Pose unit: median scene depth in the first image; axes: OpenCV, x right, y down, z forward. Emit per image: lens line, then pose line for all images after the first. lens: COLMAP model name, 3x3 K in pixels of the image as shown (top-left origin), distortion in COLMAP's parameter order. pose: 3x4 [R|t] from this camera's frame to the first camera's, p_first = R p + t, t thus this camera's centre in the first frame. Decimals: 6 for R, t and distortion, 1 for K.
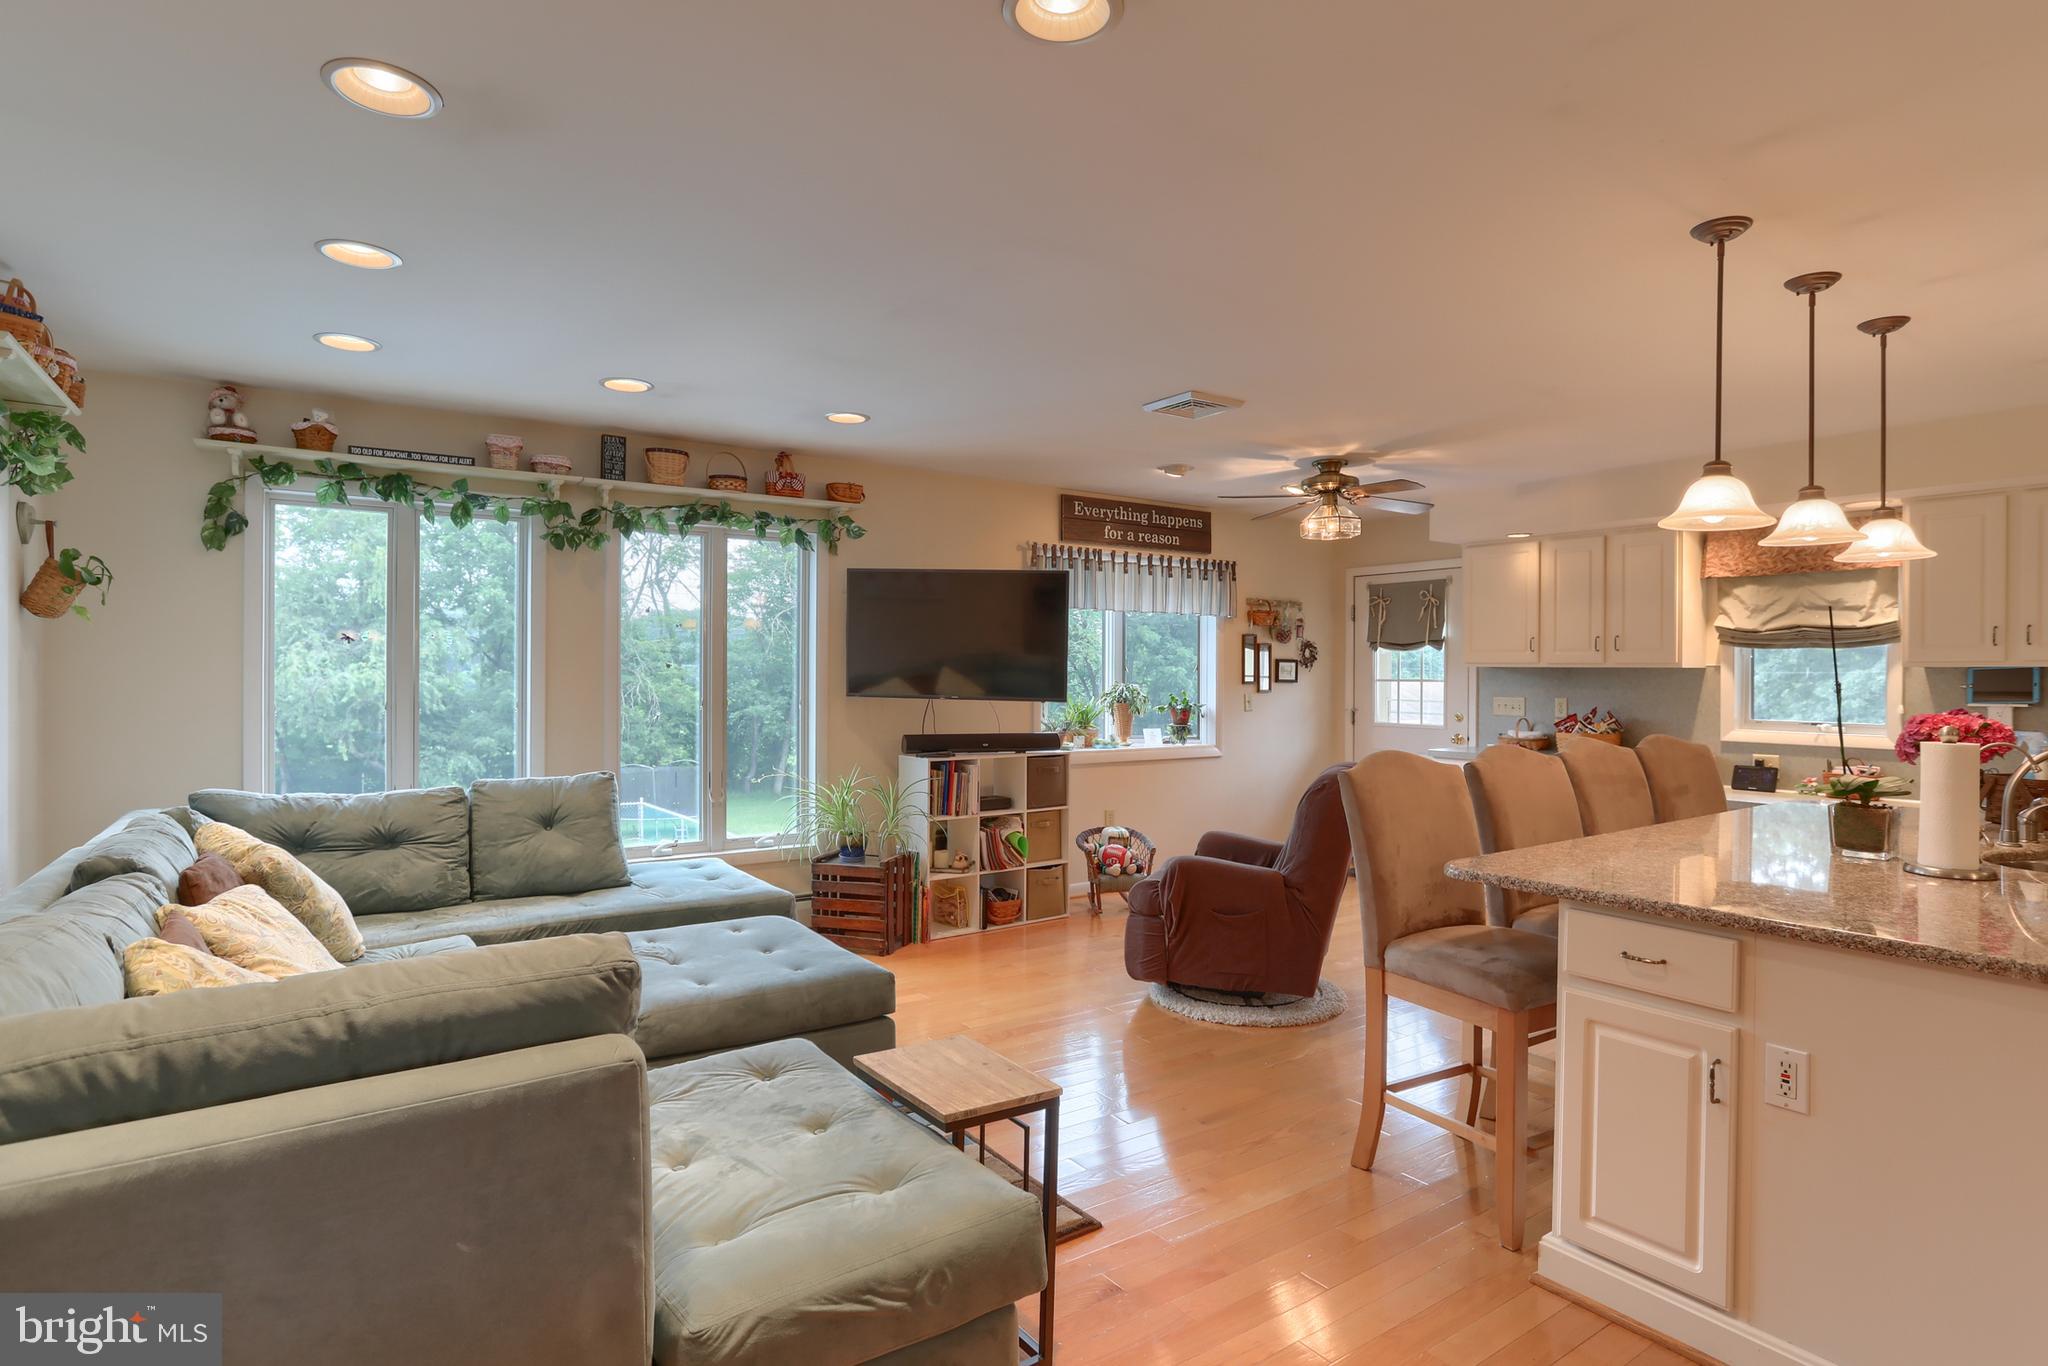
lens RADIAL K [[1056.4, 0, 1025.4], [0, 1056.4, 677.0], [0, 0, 1]] dist [-0.065205, 0.033265]
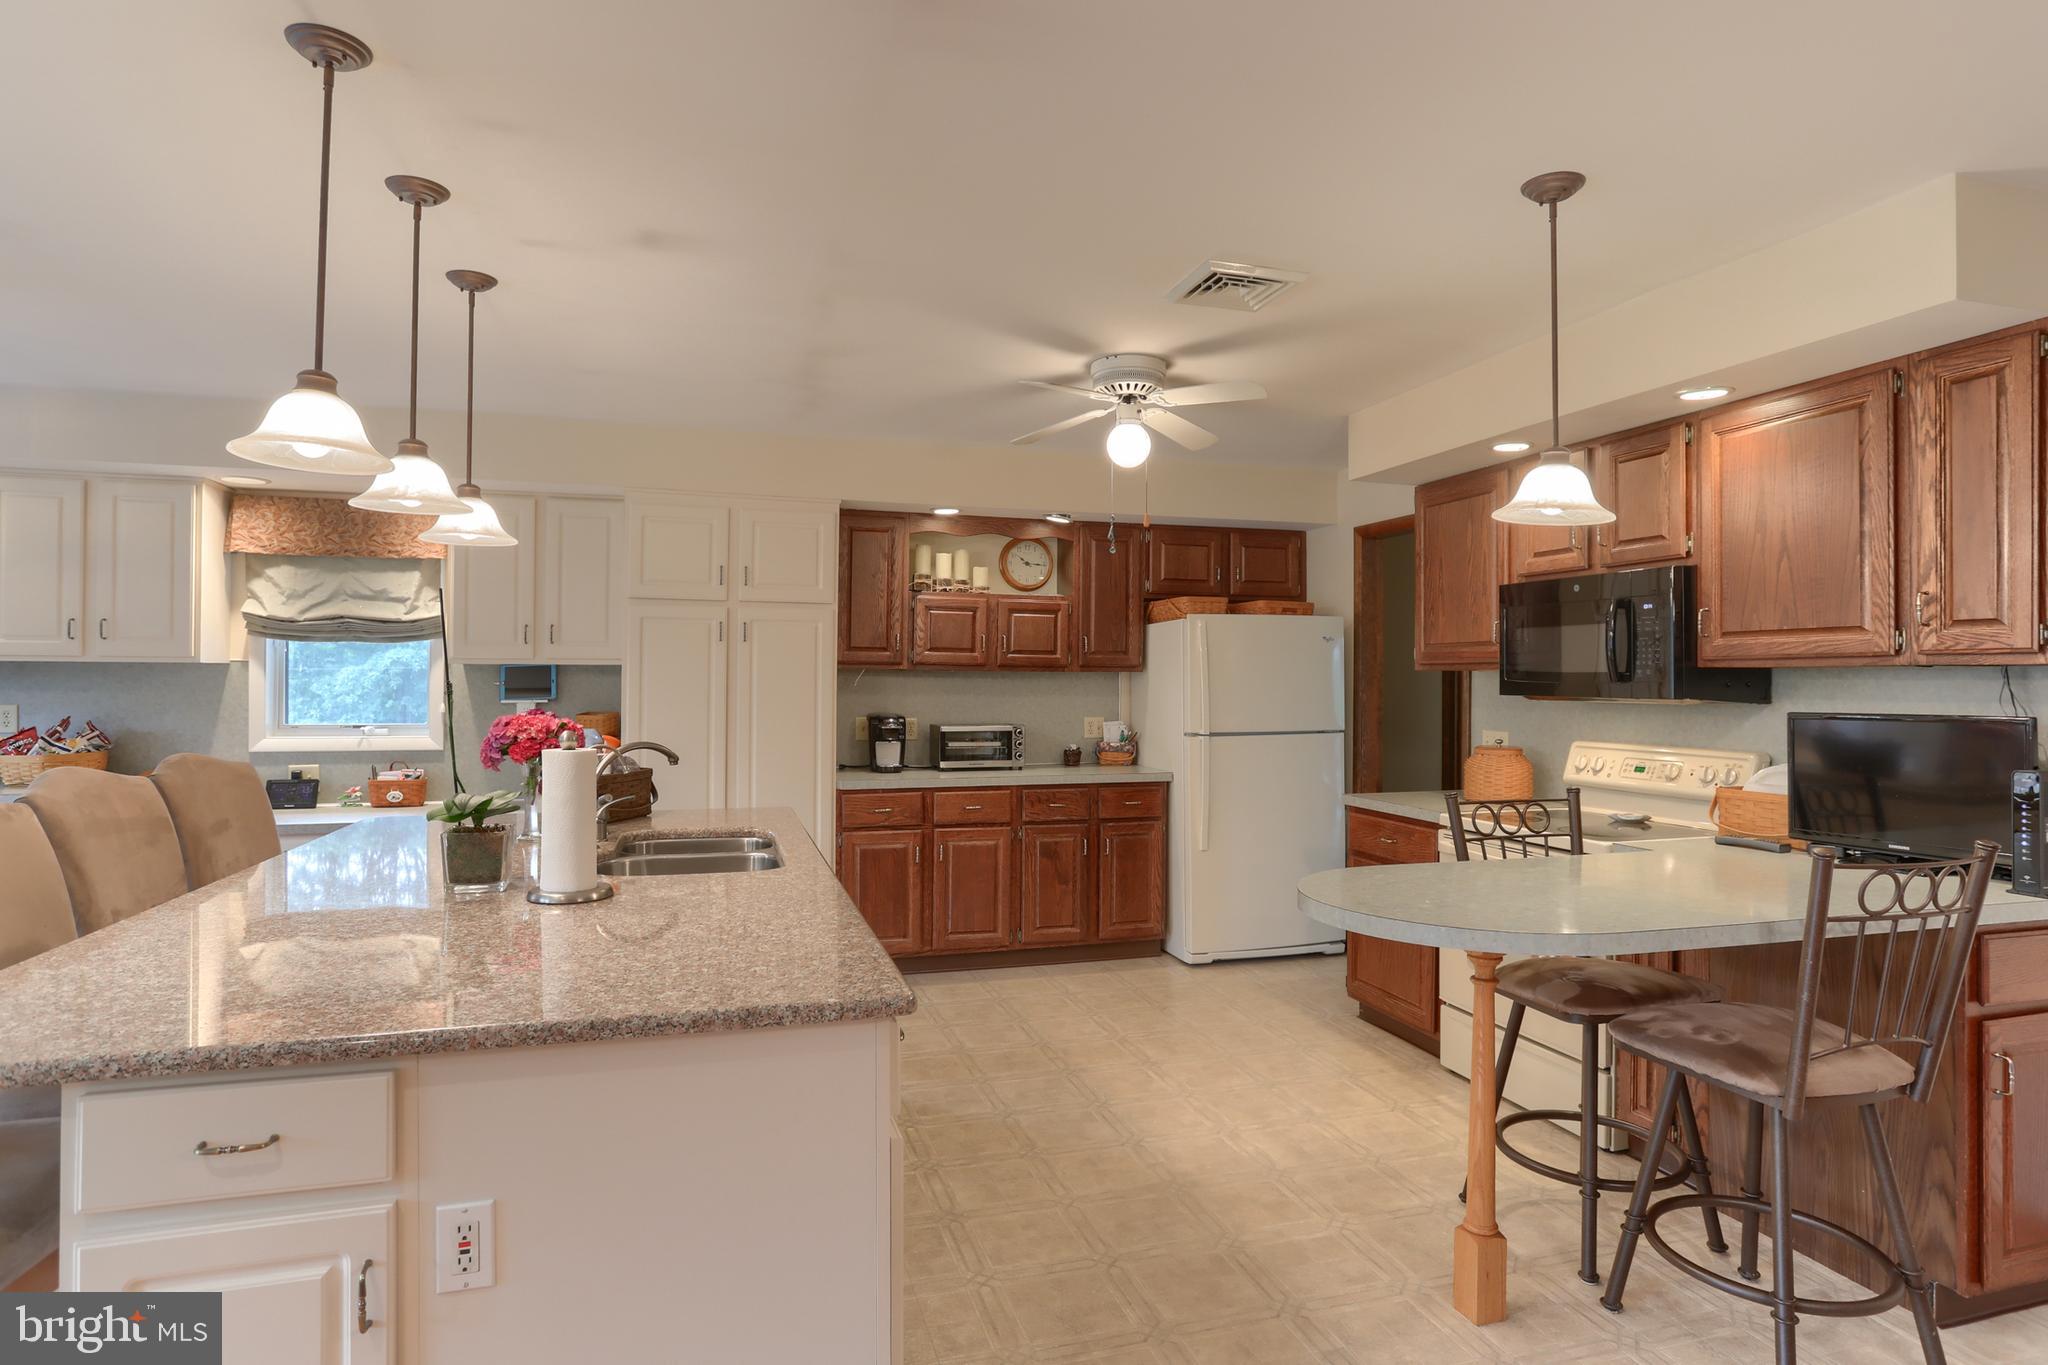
lens RADIAL K [[1098.2, 0, 1035.1], [0, 1098.2, 672.1], [0, 0, 1]] dist [-0.064013, 0.037660]
pose [[0.312623, -0.000306, 0.949877, 0.058192], [0.001114, 0.999999, -0.000045, -0.001077], [-0.949877, 0.001072, 0.312623, 0.139788]]
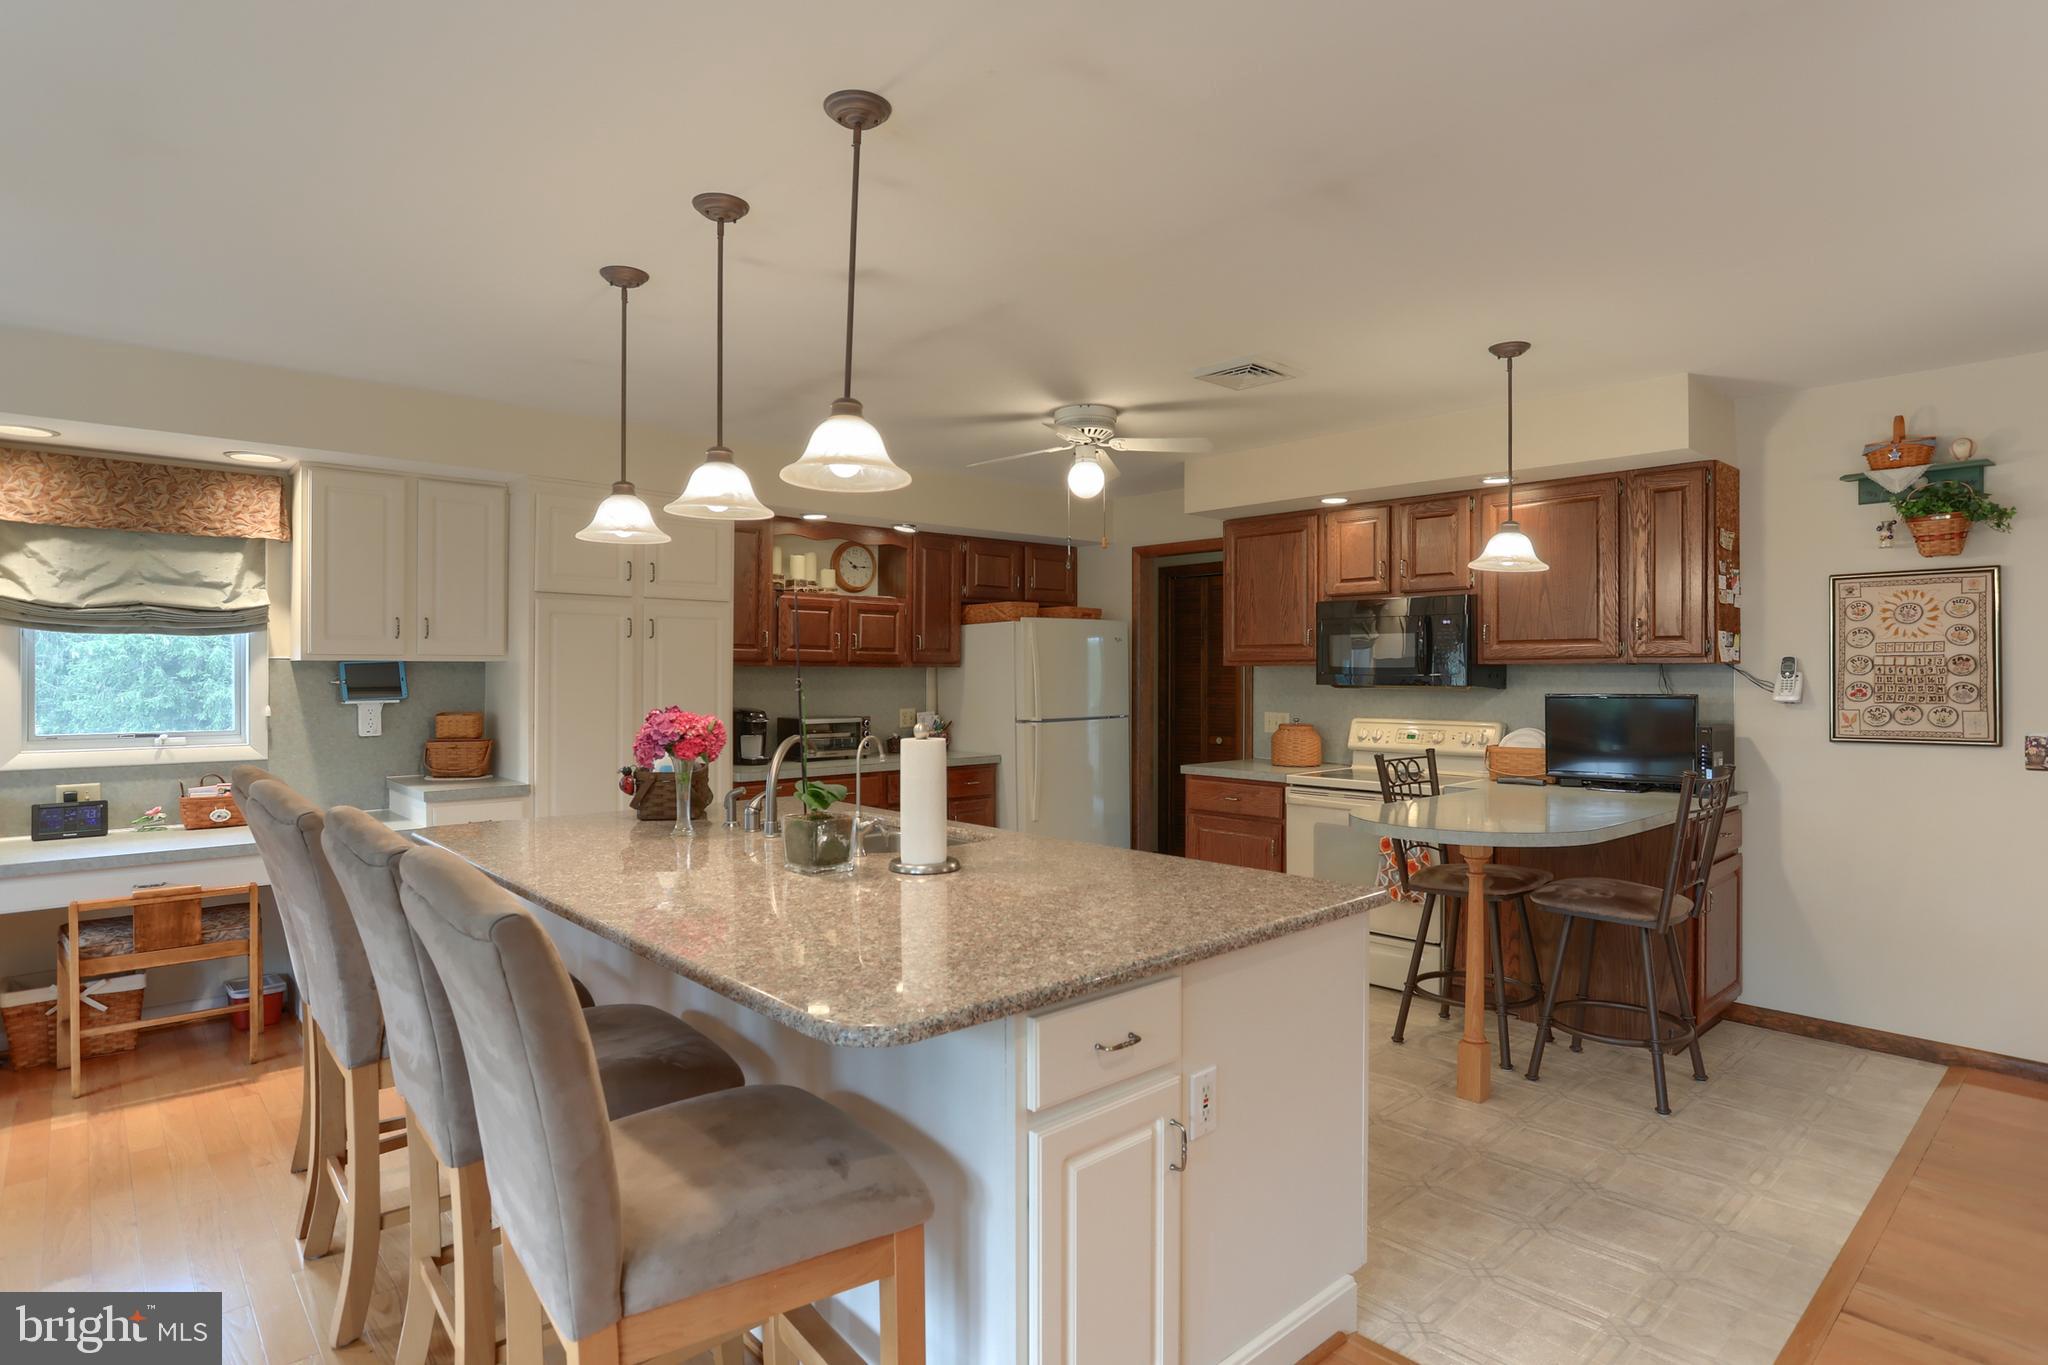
lens RADIAL K [[1080.0, 0, 1020.2], [0, 1080.0, 674.7], [0, 0, 1]] dist [-0.062465, 0.036781]
pose [[-0.127015, -0.008946, 0.991861, -0.071558], [0.002634, 0.999953, 0.009356, -0.003896], [-0.991897, 0.003801, -0.126985, 0.452493]]
